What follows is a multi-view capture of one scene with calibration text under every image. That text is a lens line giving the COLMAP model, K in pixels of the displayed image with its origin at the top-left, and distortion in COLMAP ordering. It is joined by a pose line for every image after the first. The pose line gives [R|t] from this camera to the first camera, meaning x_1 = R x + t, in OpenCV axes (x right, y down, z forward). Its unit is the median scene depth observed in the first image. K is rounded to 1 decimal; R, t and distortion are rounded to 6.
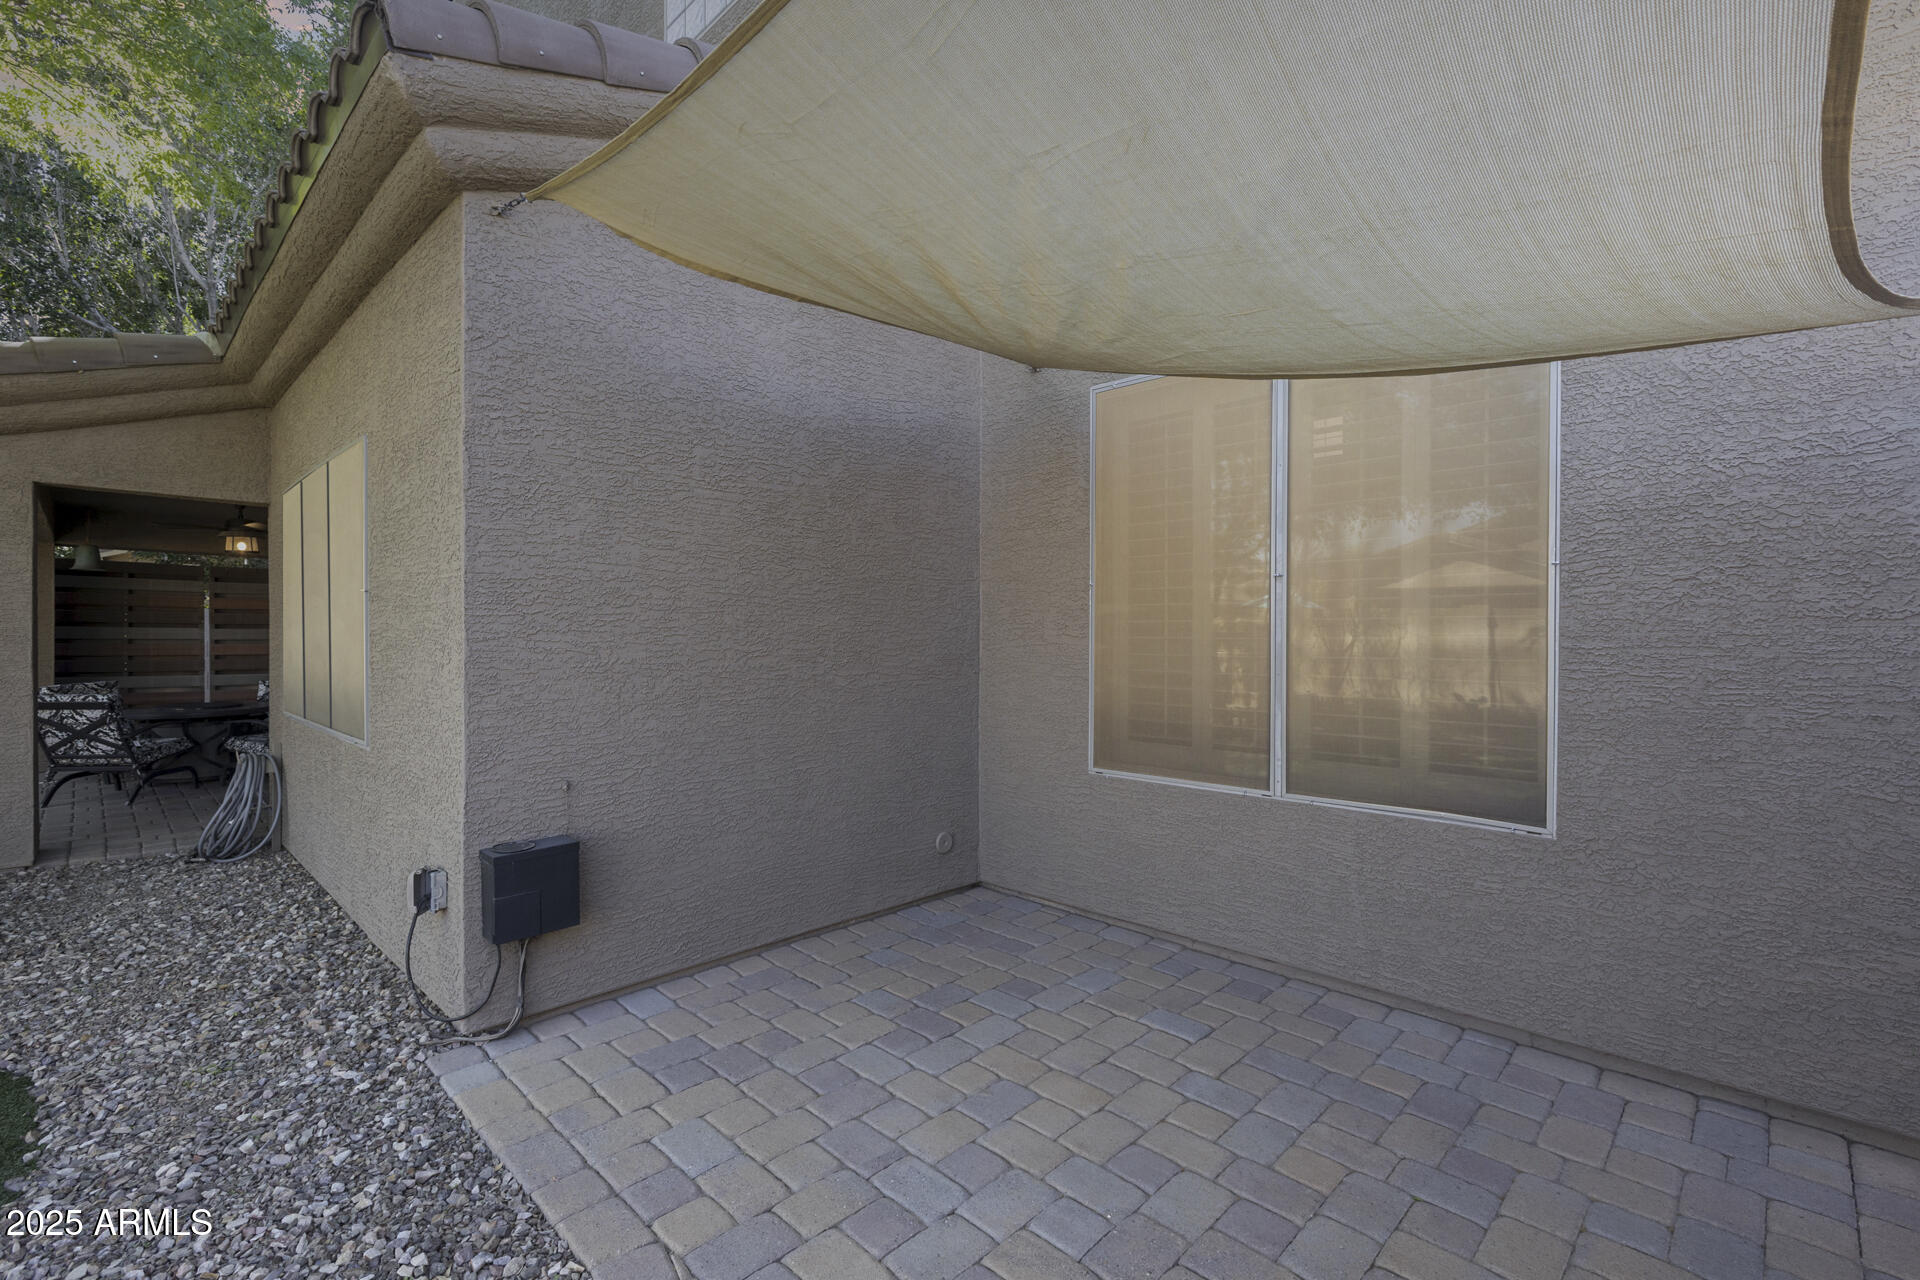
lens RADIAL K [[863.1, 0, 963.1], [0, 863.1, 638.3], [0, 0, 1]] dist [-0.001103, -0.000196]
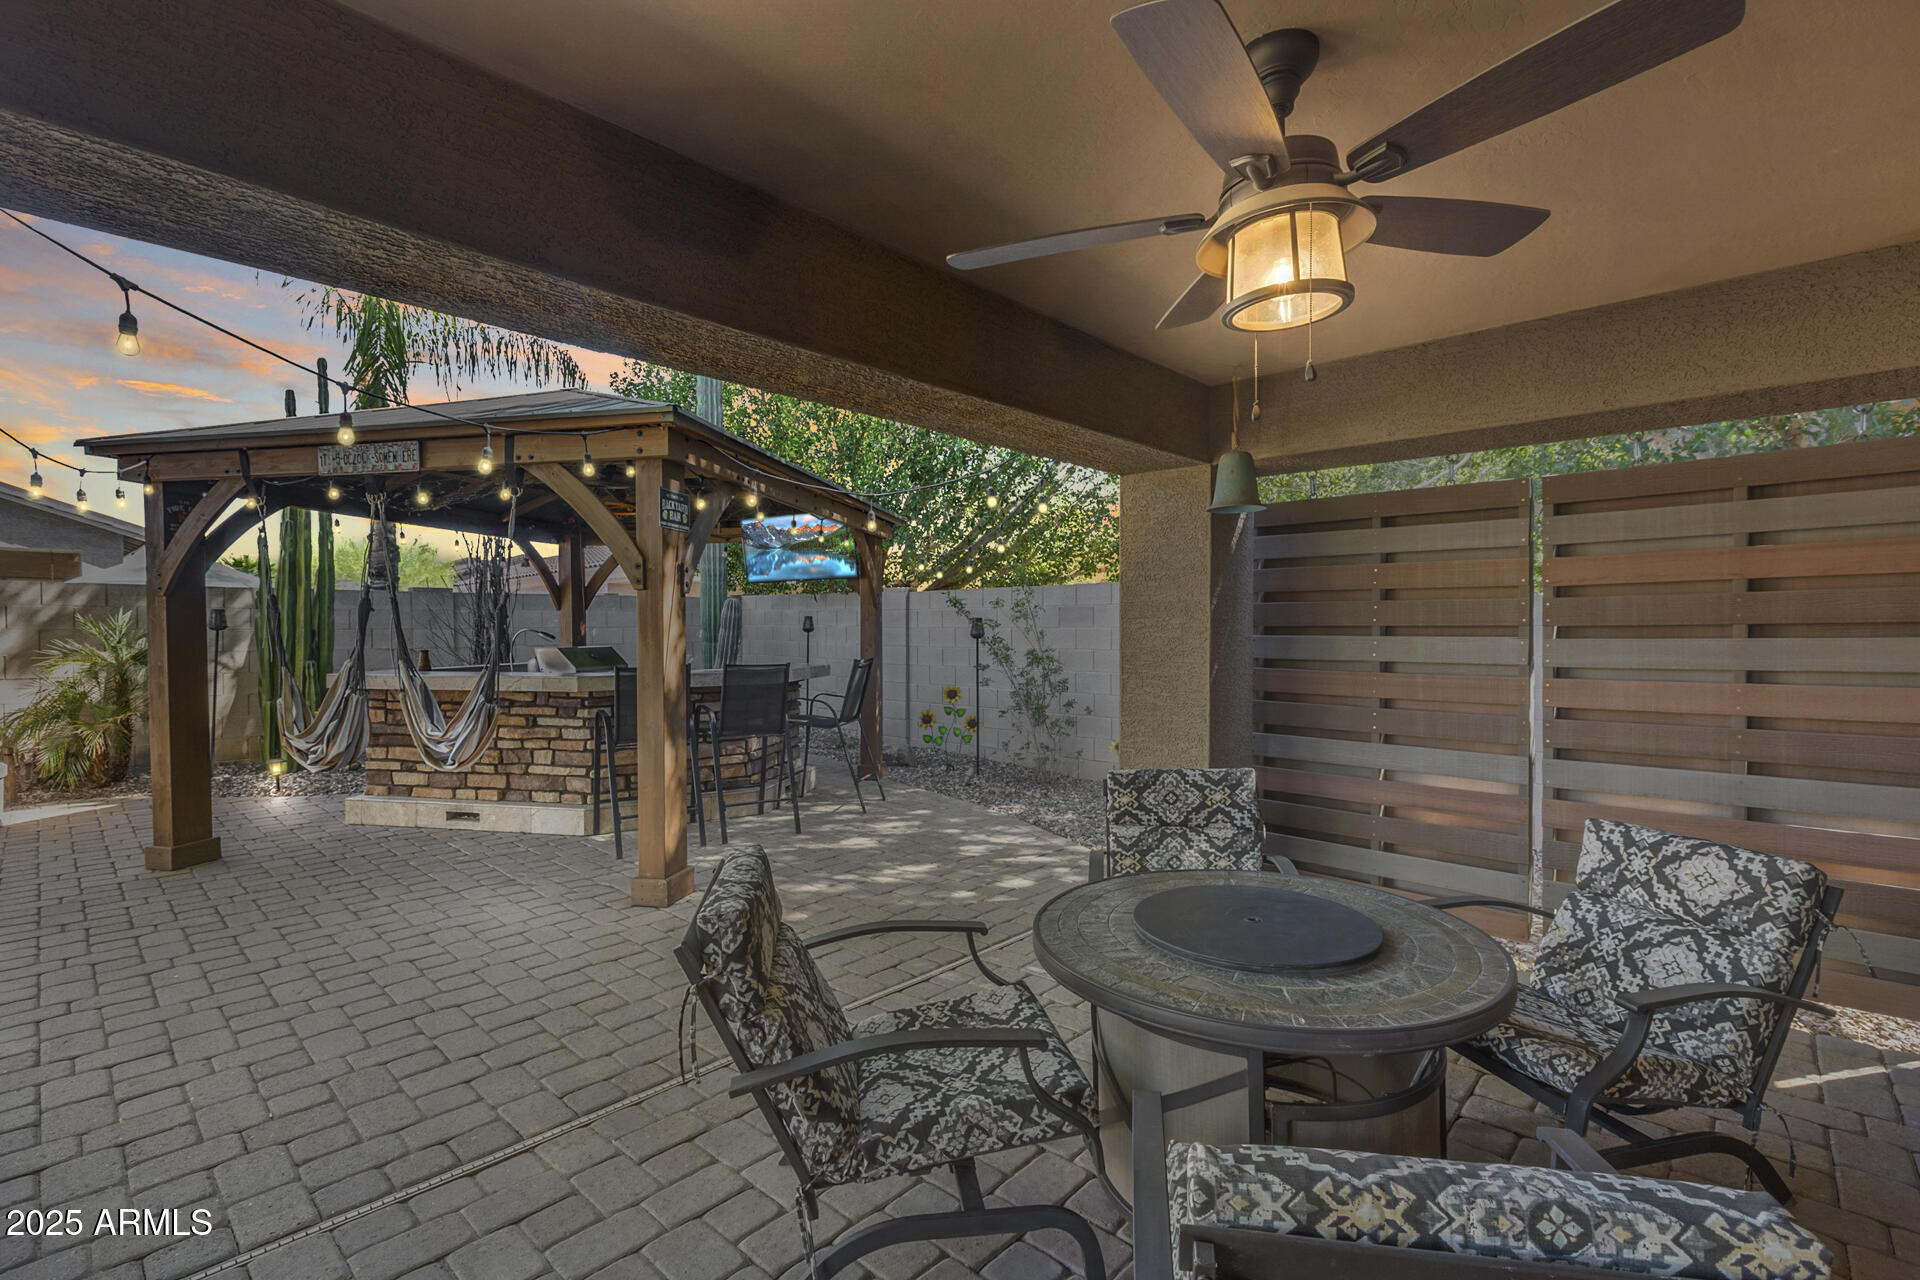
lens RADIAL K [[863.1, 0, 959.8], [0, 863.1, 641.6], [0, 0, 1]] dist [-0.001103, -0.000196]
pose [[0.031256, -0.000519, -0.999511, -0.501816], [-0.006649, 0.999978, -0.000727, -0.007962], [0.999489, 0.006668, 0.031252, 0.733762]]
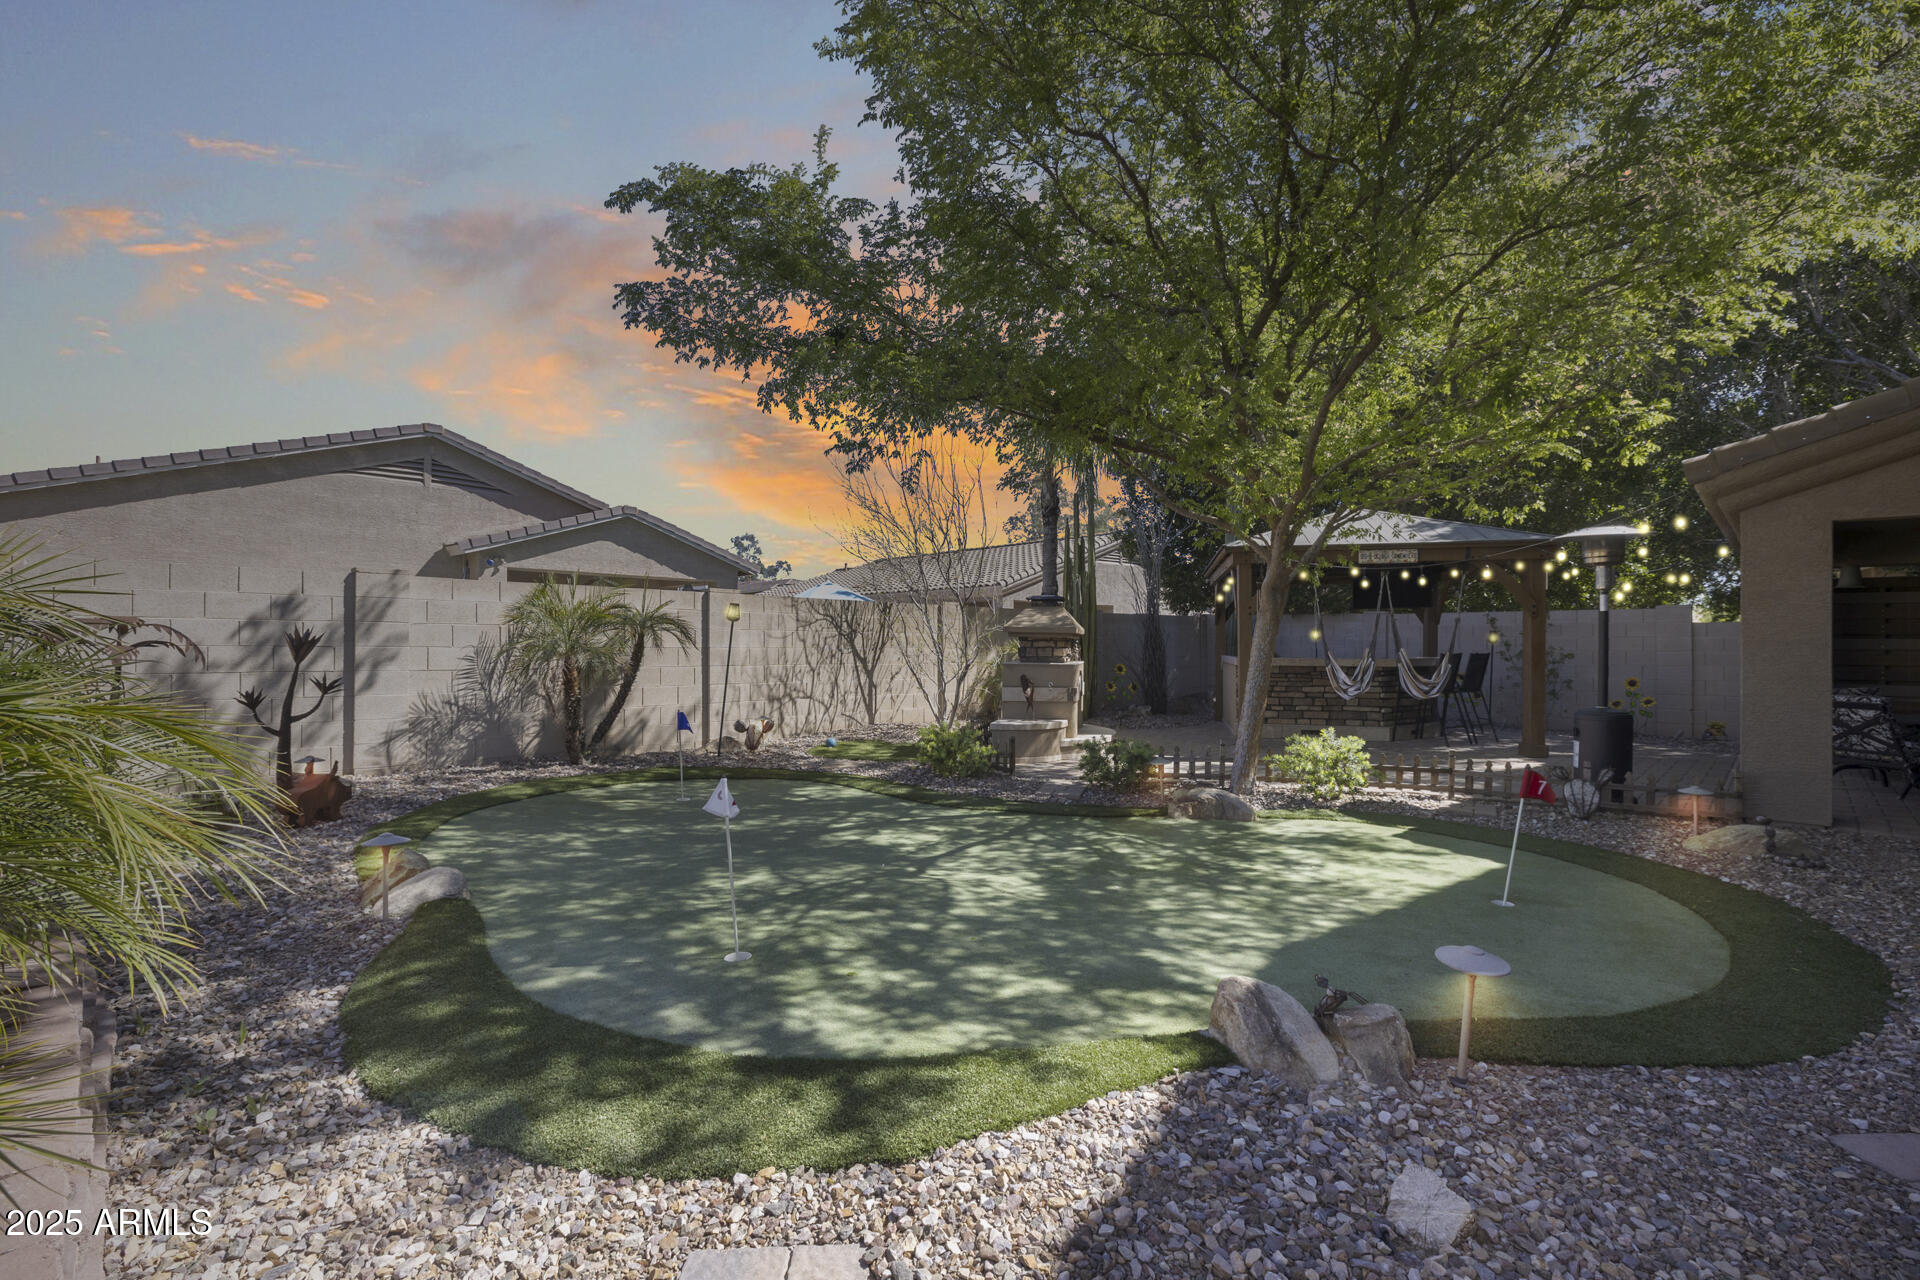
lens RADIAL K [[863.1, 0, 962.6], [0, 863.1, 643.7], [0, 0, 1]] dist [-0.001103, -0.000196]
pose [[0.003729, -0.001879, -0.999991, 0.127461], [-0.006223, 0.999979, -0.001902, 0.004674], [0.999974, 0.006230, 0.003717, -0.202336]]
